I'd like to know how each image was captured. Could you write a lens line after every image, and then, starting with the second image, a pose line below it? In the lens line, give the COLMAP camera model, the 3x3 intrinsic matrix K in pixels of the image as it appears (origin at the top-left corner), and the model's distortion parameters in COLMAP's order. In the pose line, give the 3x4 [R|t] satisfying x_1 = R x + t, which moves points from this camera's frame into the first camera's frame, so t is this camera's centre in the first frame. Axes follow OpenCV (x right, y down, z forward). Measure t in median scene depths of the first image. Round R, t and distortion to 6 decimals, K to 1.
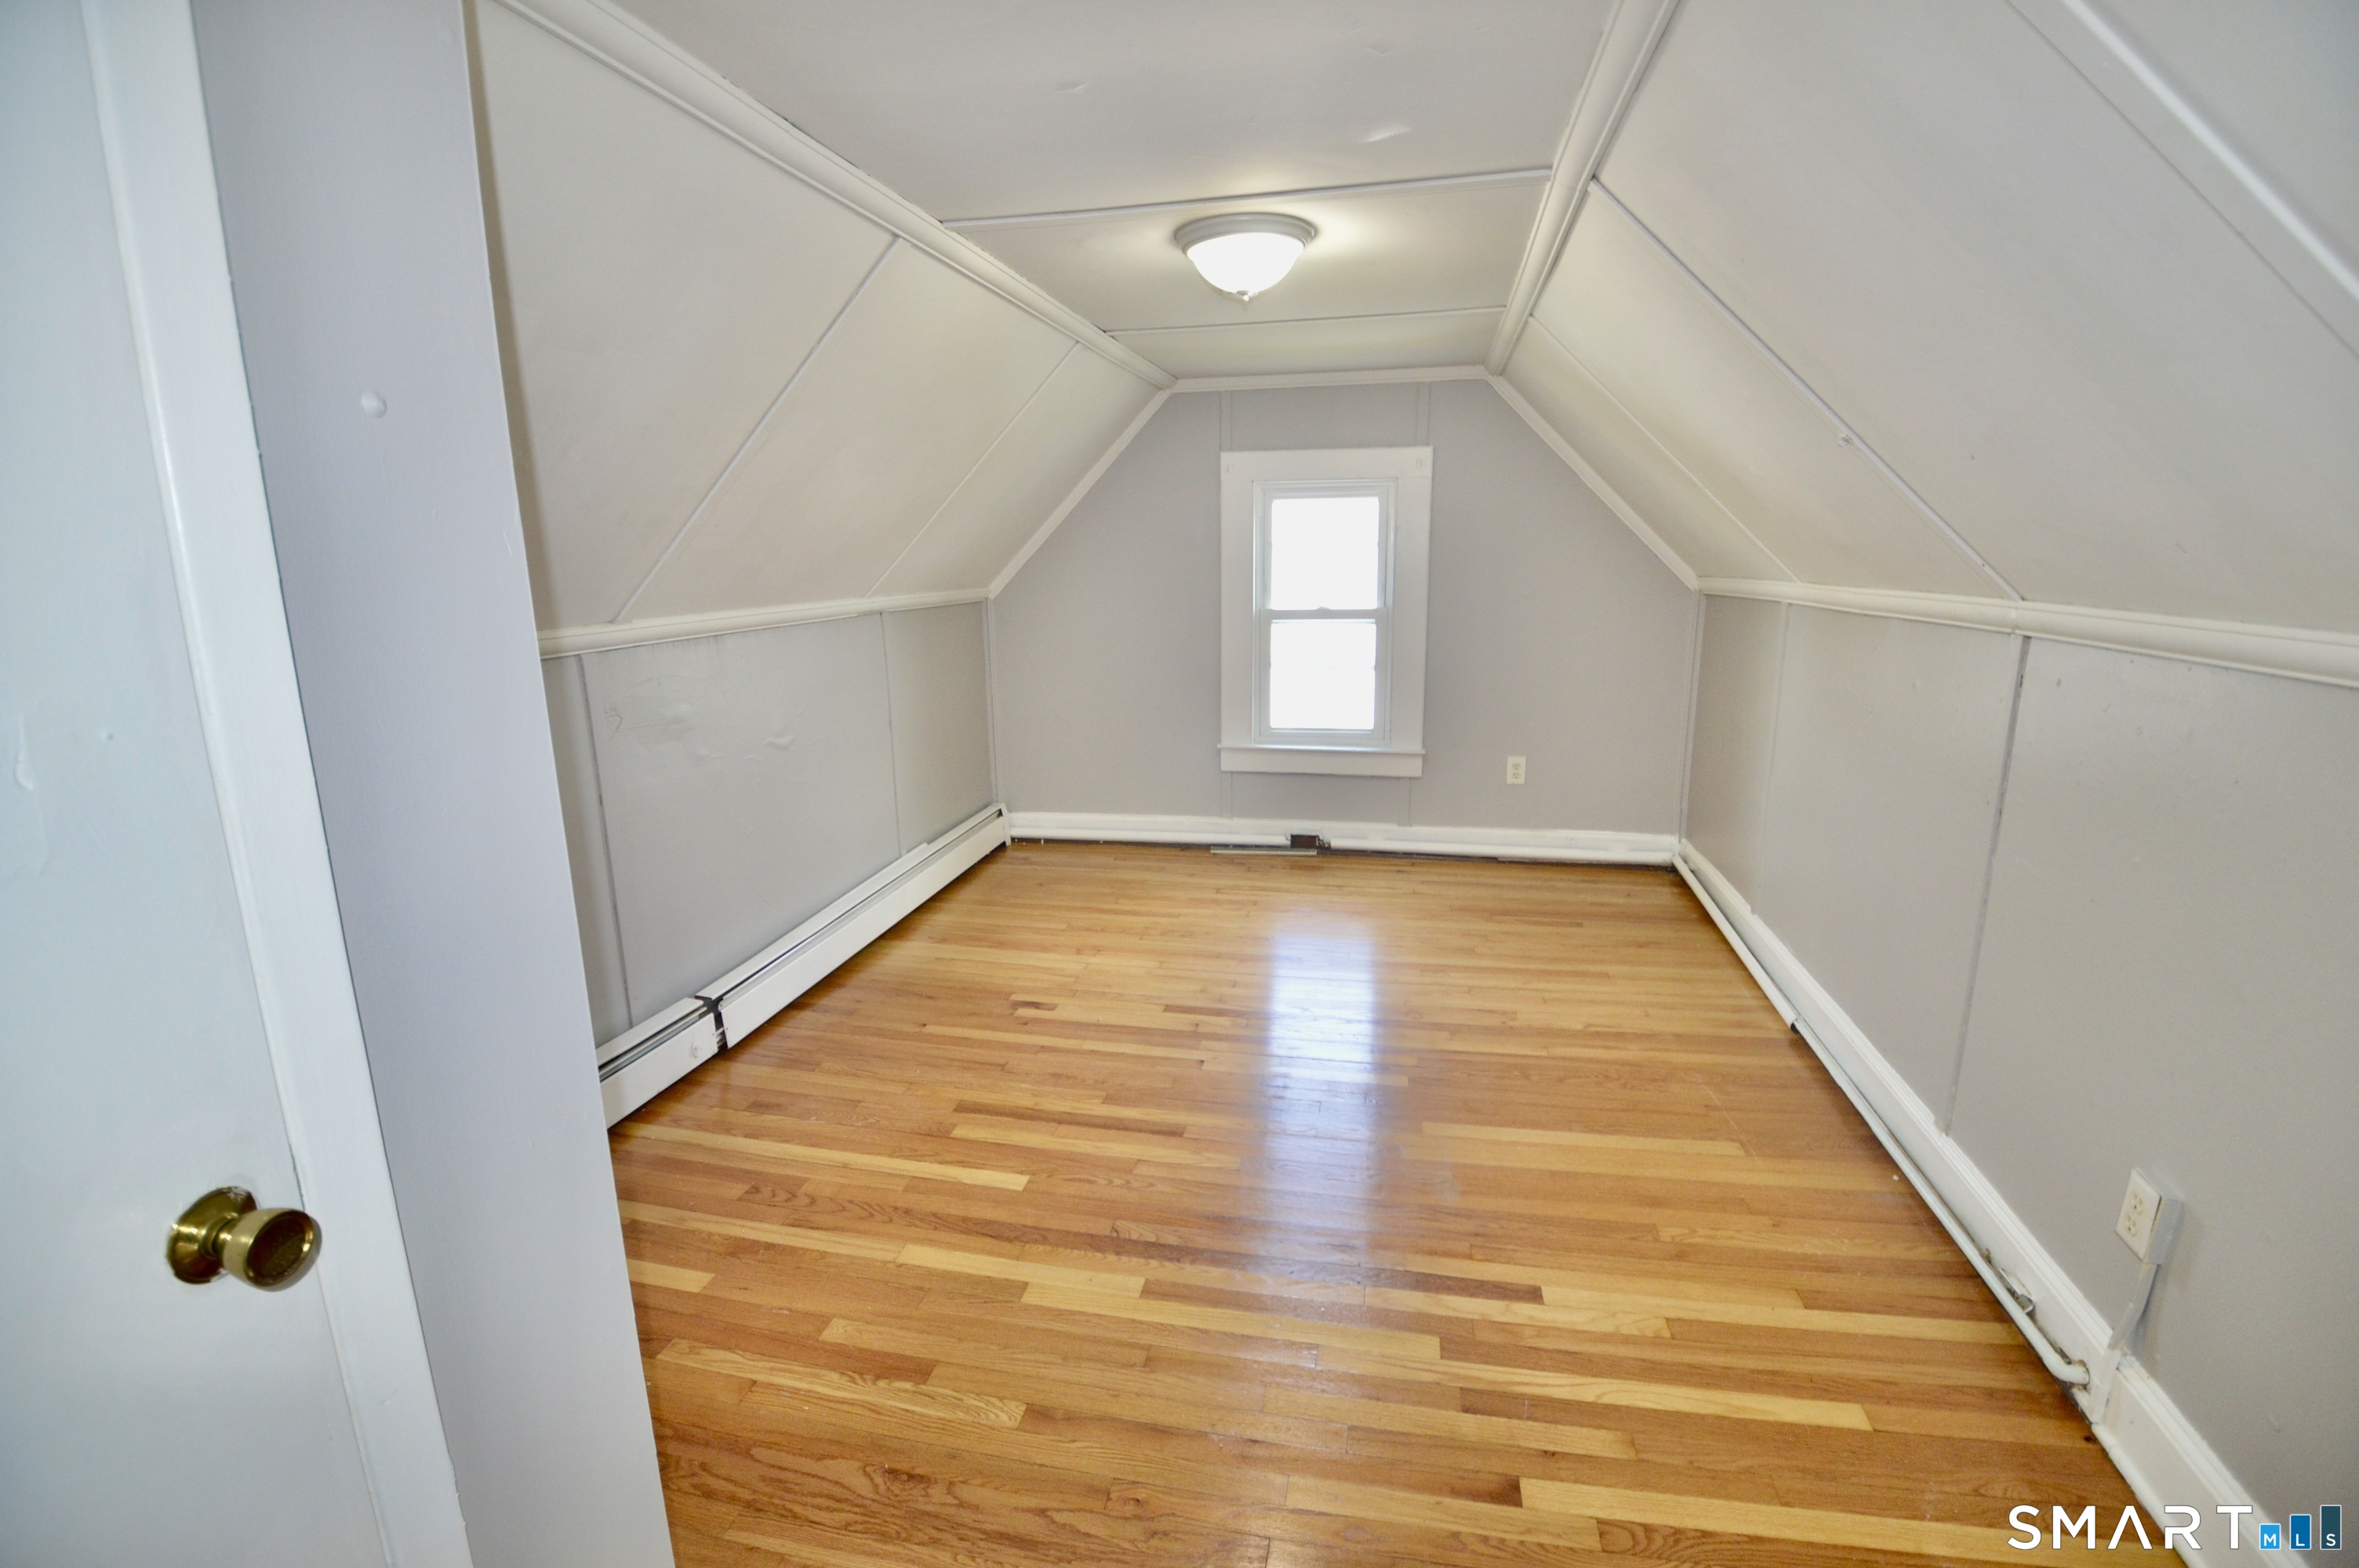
lens RADIAL K [[1044.9, 0, 1186.4], [0, 1044.9, 777.5], [0, 0, 1]] dist [0.036695, -0.053234]
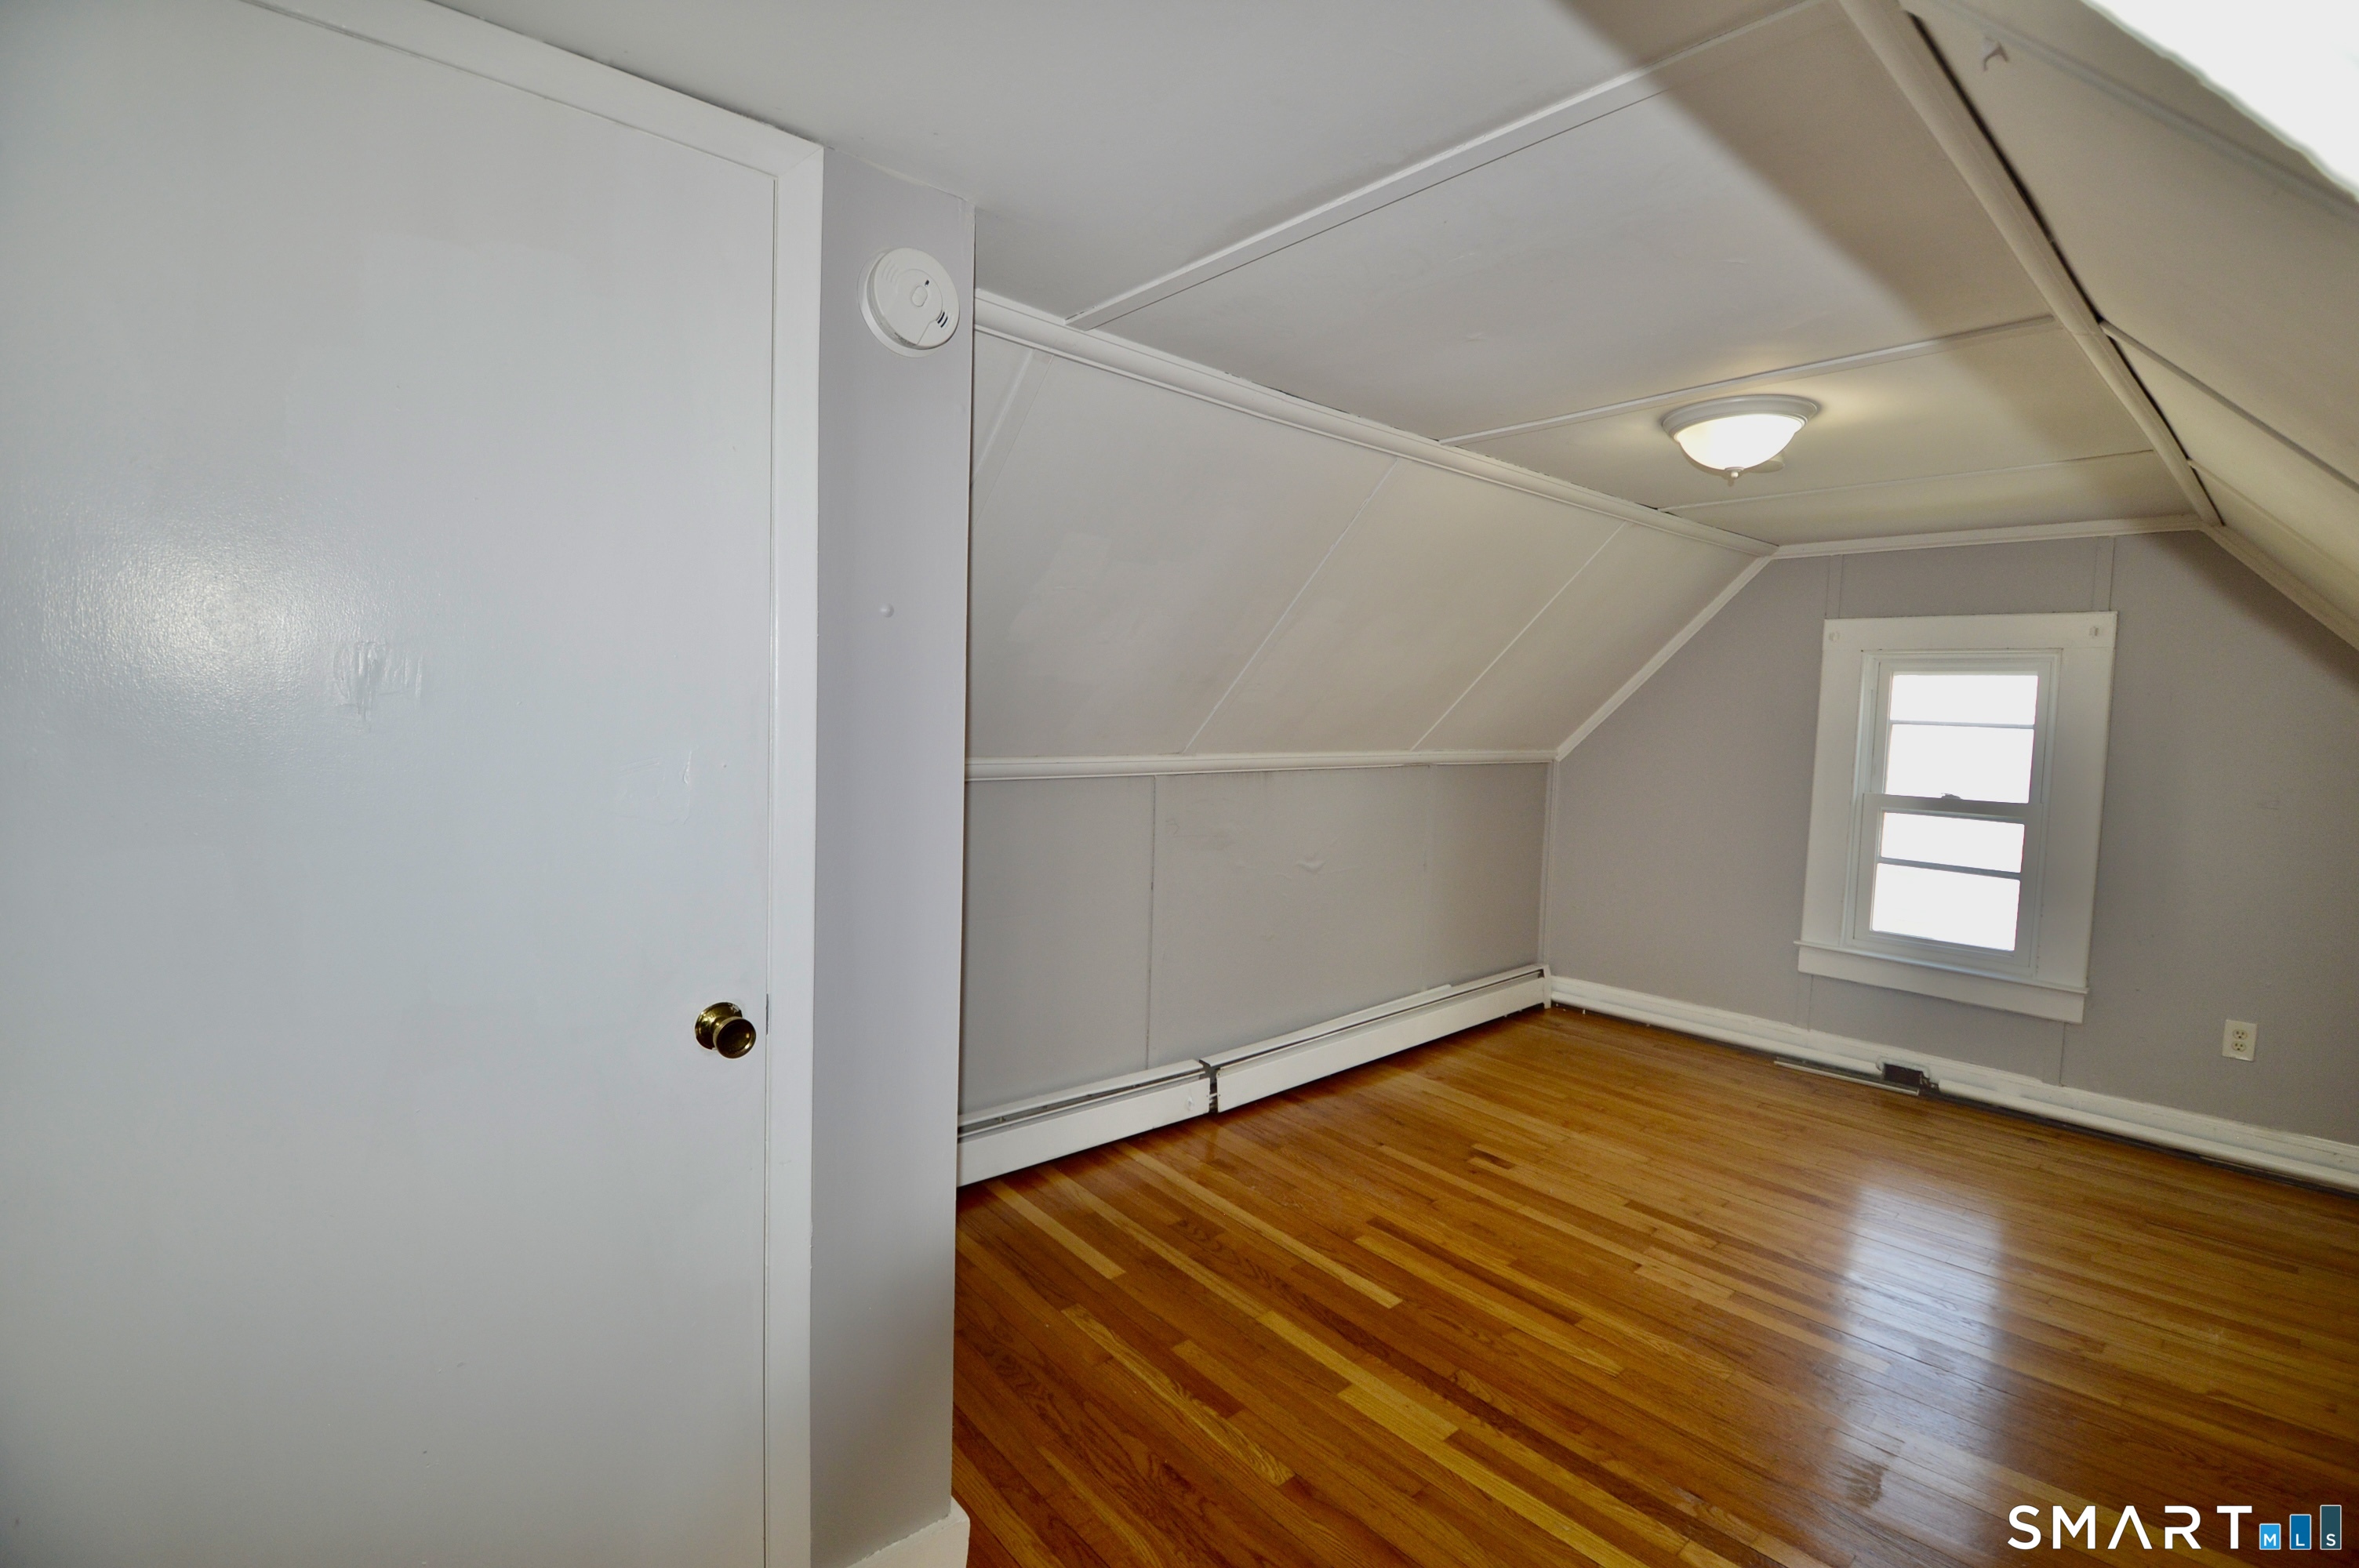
lens RADIAL K [[1046.1, 0, 1181.9], [0, 1046.1, 774.2], [0, 0, 1]] dist [0.029389, -0.033194]
pose [[0.805255, 0.074535, -0.588225, 0.198672], [-0.164723, 0.981137, -0.101177, 0.008985], [0.569588, 0.178367, 0.802343, -0.040671]]
